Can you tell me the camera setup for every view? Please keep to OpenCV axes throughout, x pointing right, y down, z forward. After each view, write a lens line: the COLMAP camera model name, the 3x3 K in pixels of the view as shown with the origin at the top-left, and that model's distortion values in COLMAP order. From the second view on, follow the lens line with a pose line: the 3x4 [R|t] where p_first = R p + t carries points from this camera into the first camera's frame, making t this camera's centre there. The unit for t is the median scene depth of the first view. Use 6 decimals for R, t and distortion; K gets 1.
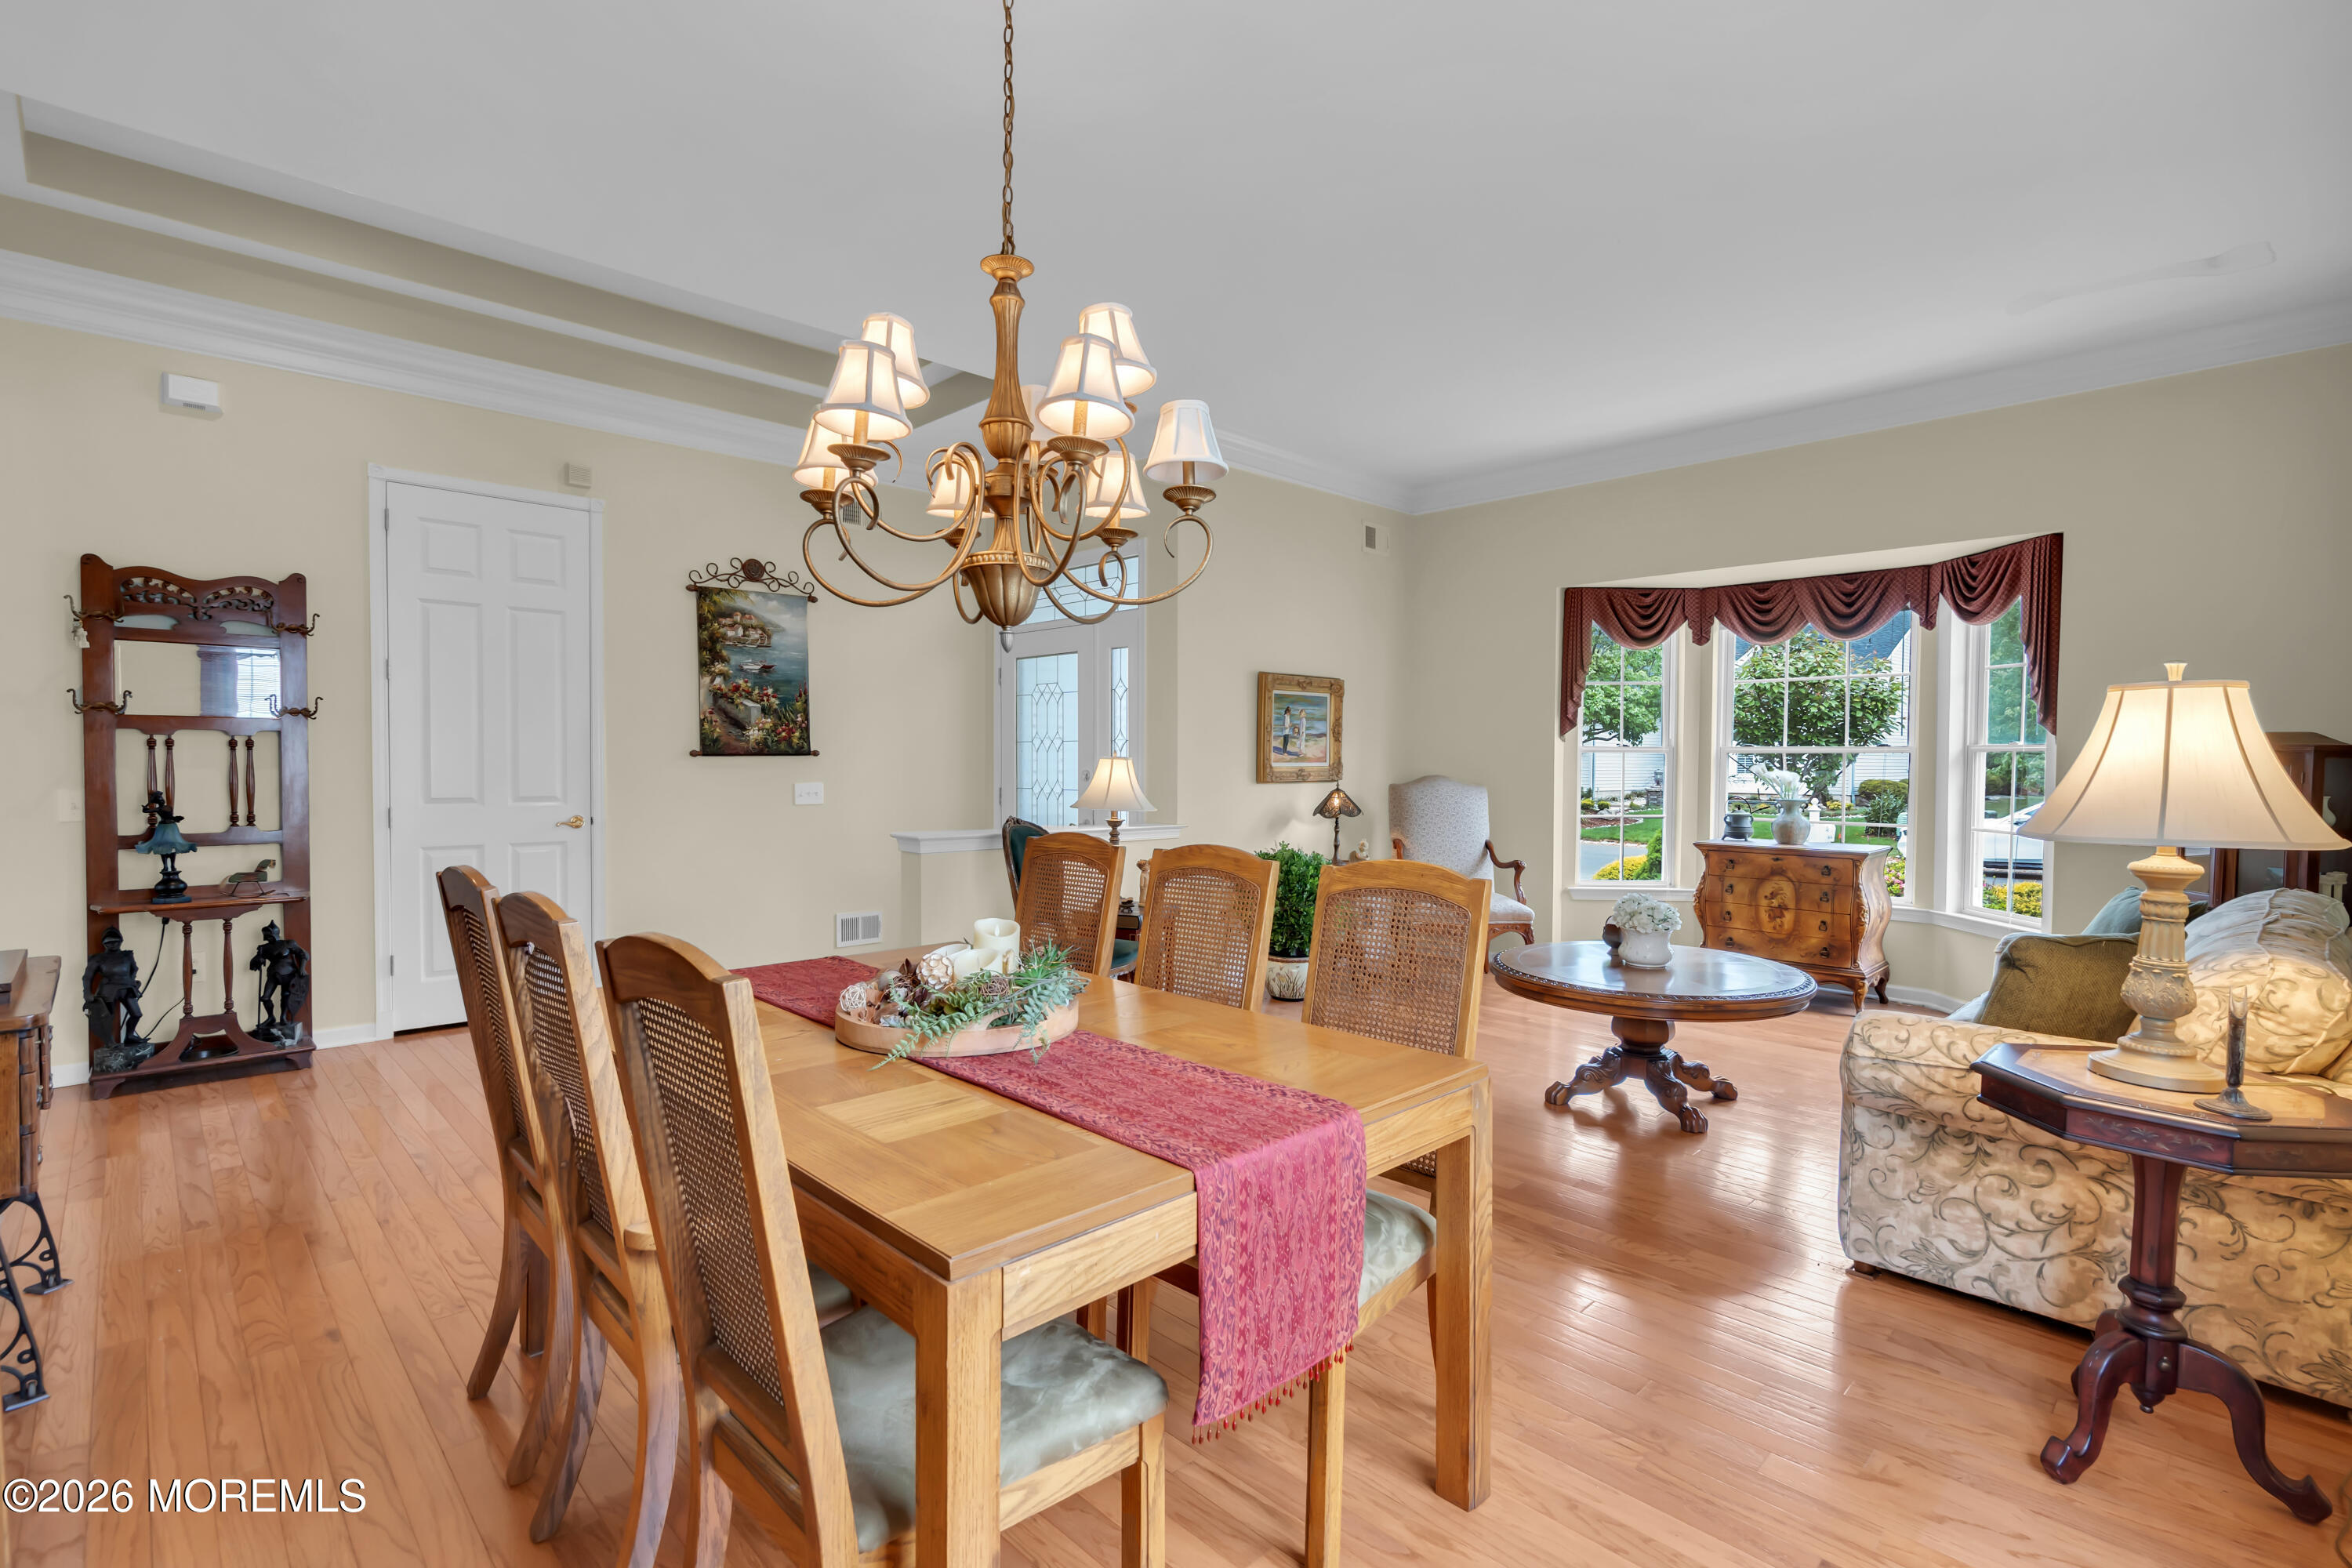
lens RADIAL K [[1071.1, 0, 1174.1], [0, 1071.1, 781.2], [0, 0, 1]] dist [0.003747, 0.001127]
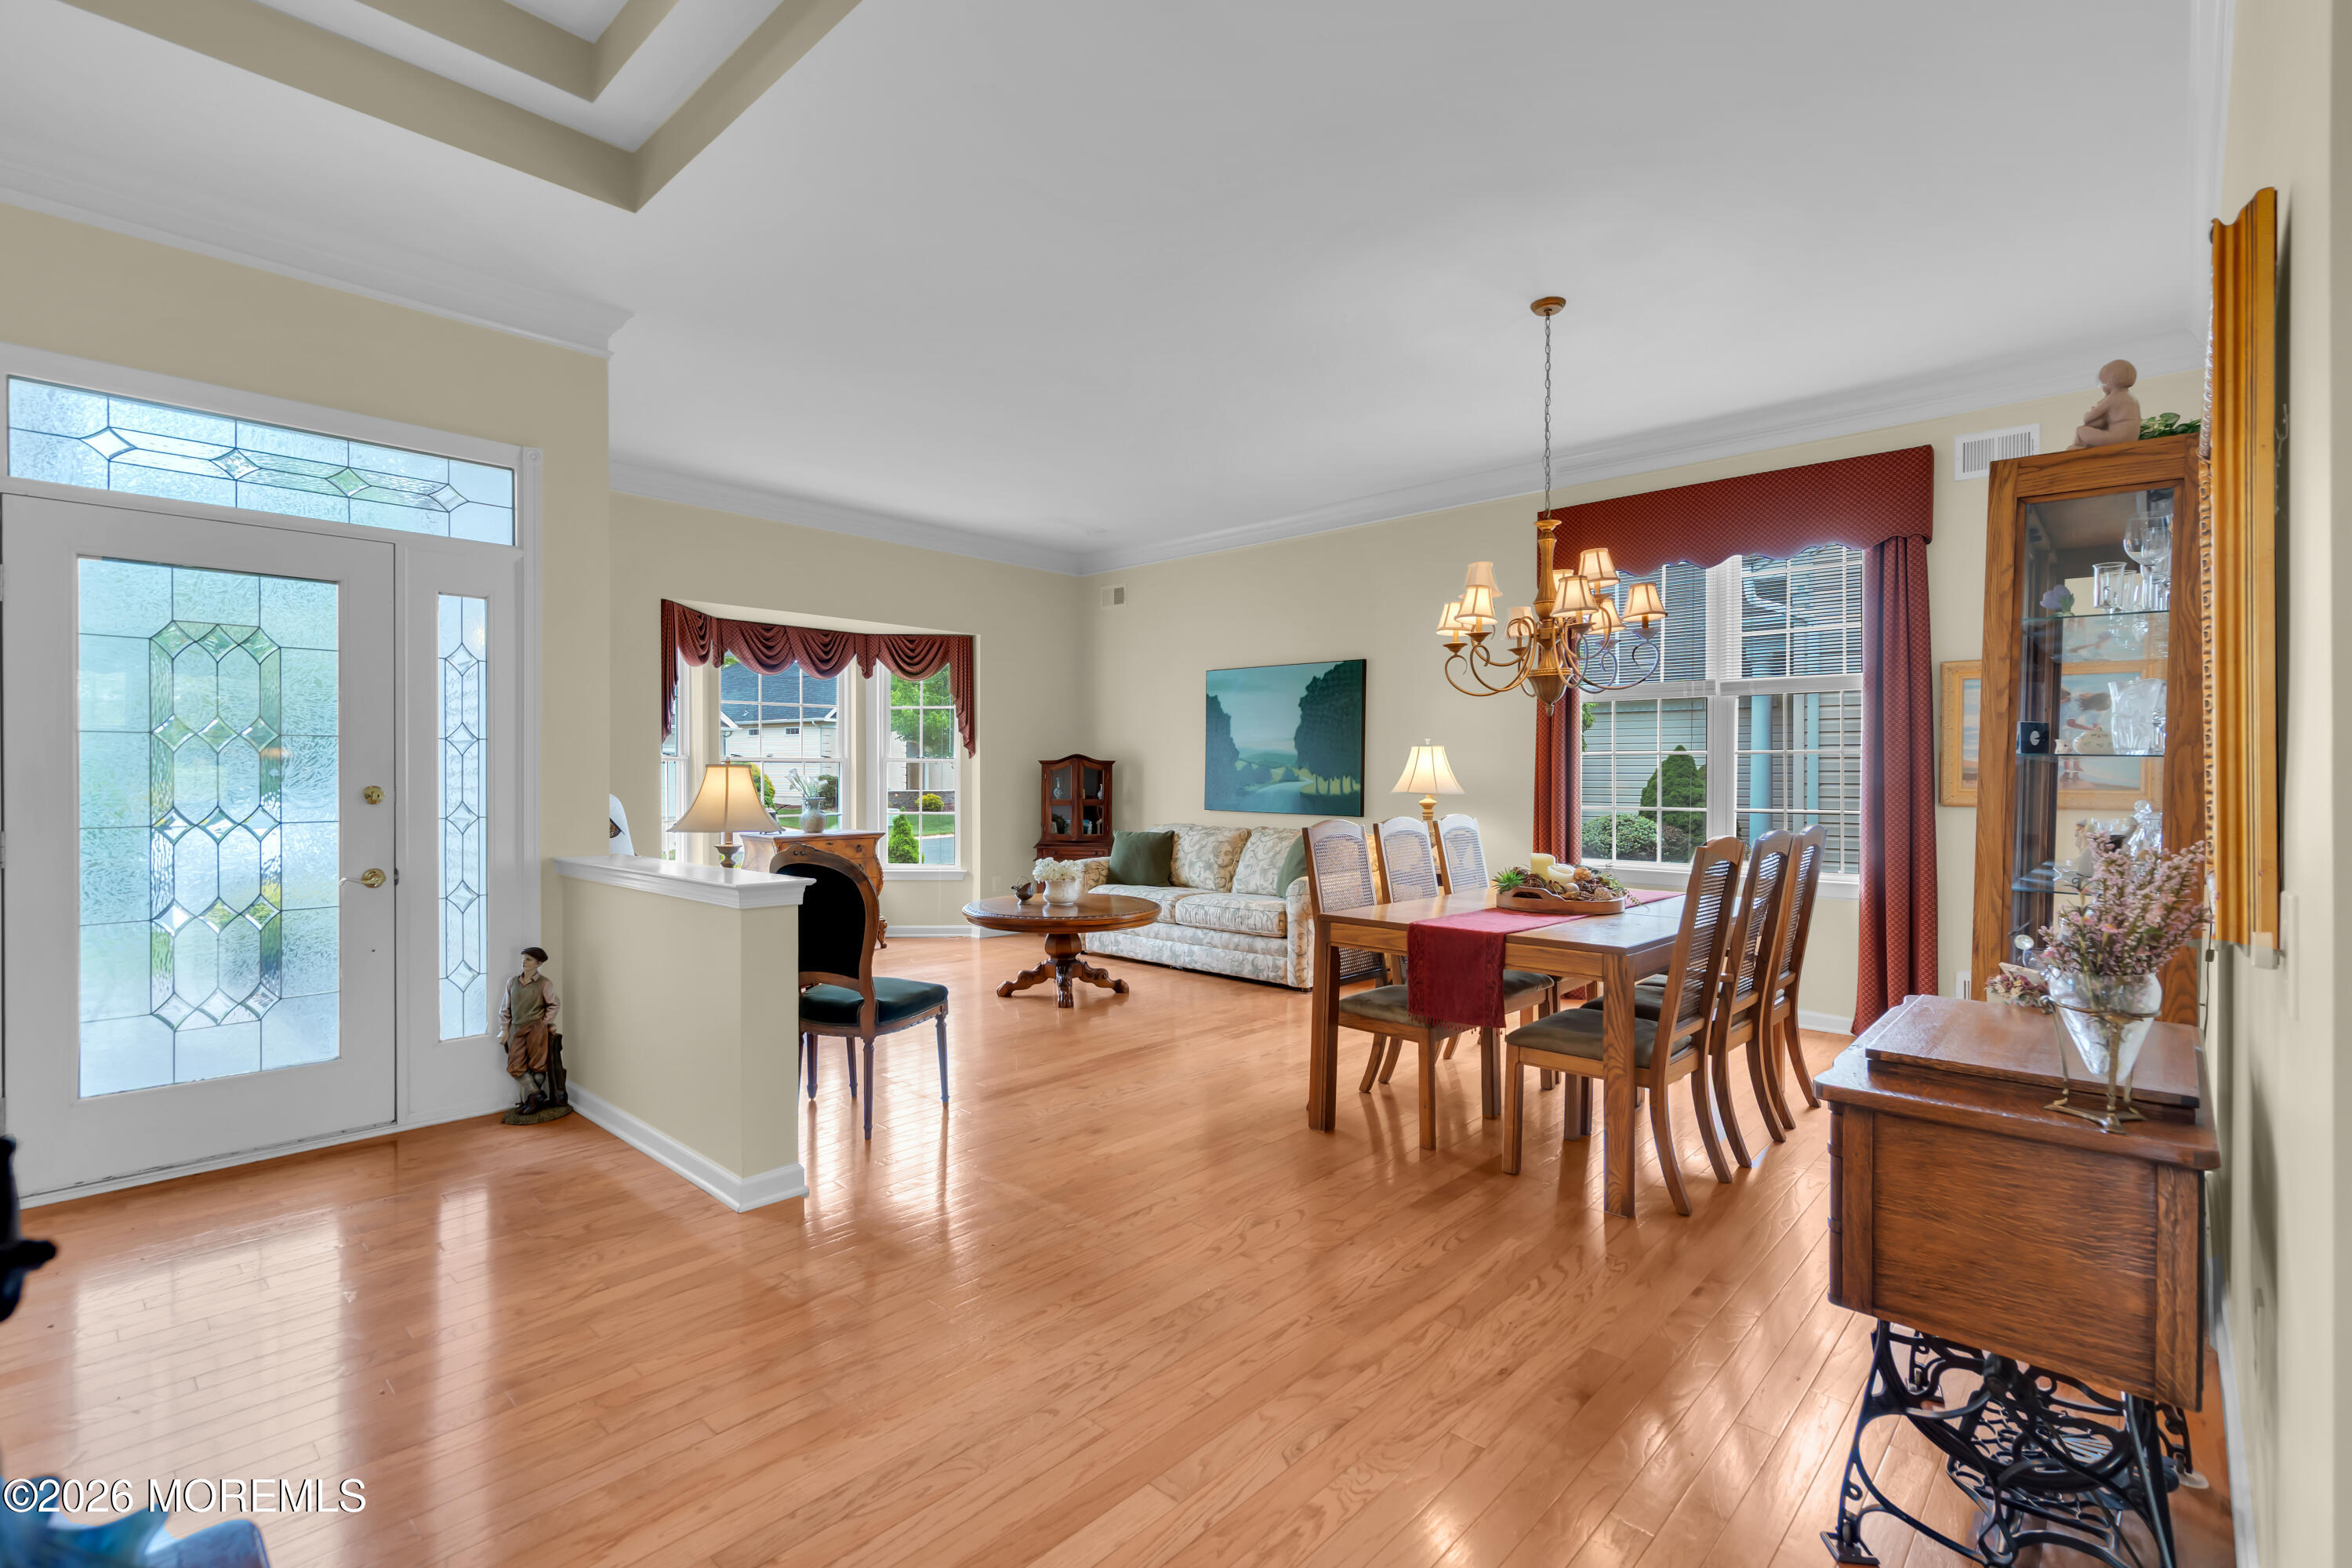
lens RADIAL K [[1071.1, 0, 1185.5], [0, 1071.1, 778.1], [0, 0, 1]] dist [0.003747, 0.001127]
pose [[-0.054446, -0.012735, 0.998436, -0.746444], [0.018369, 0.999737, 0.013753, -0.016875], [-0.998348, 0.019089, -0.054198, 0.622548]]
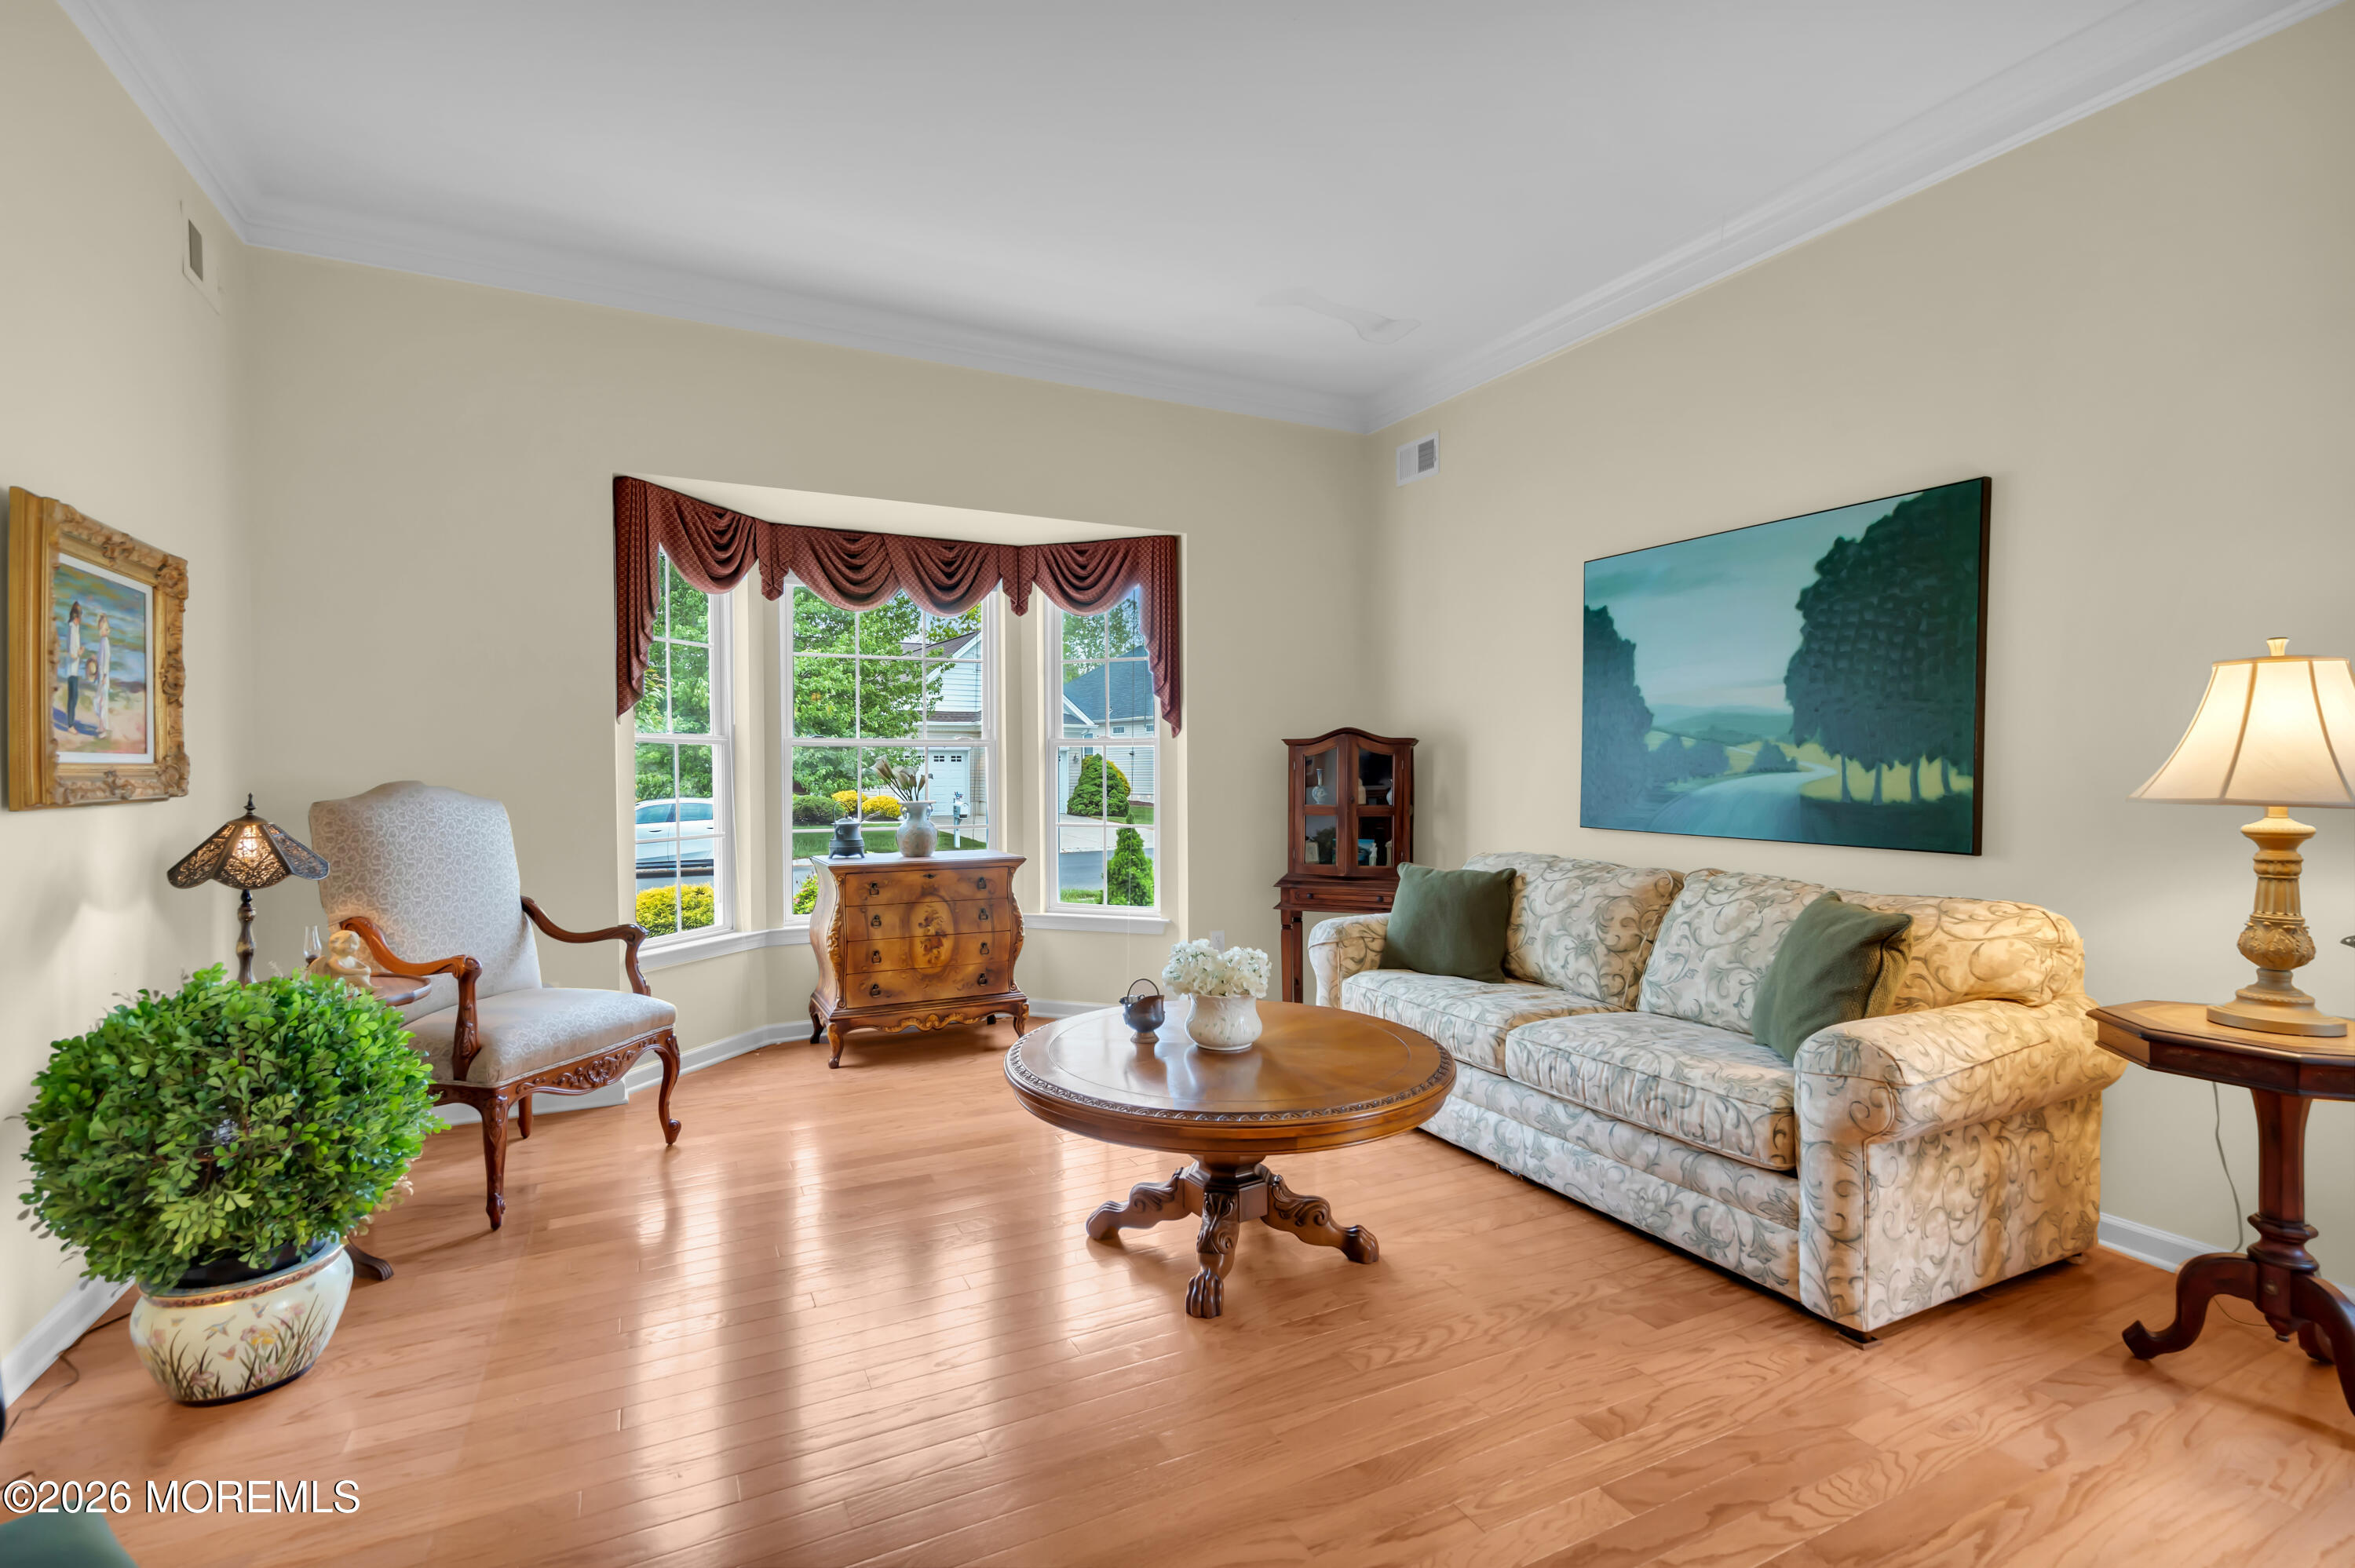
lens RADIAL K [[1072.3, 0, 1172.9], [0, 1072.3, 786.2], [0, 0, 1]] dist [0.003747, 0.001127]
pose [[0.303942, -0.021653, 0.952444, -0.146460], [0.024720, 0.999584, 0.014837, -0.002184], [-0.952370, 0.019035, 0.304351, 0.565577]]
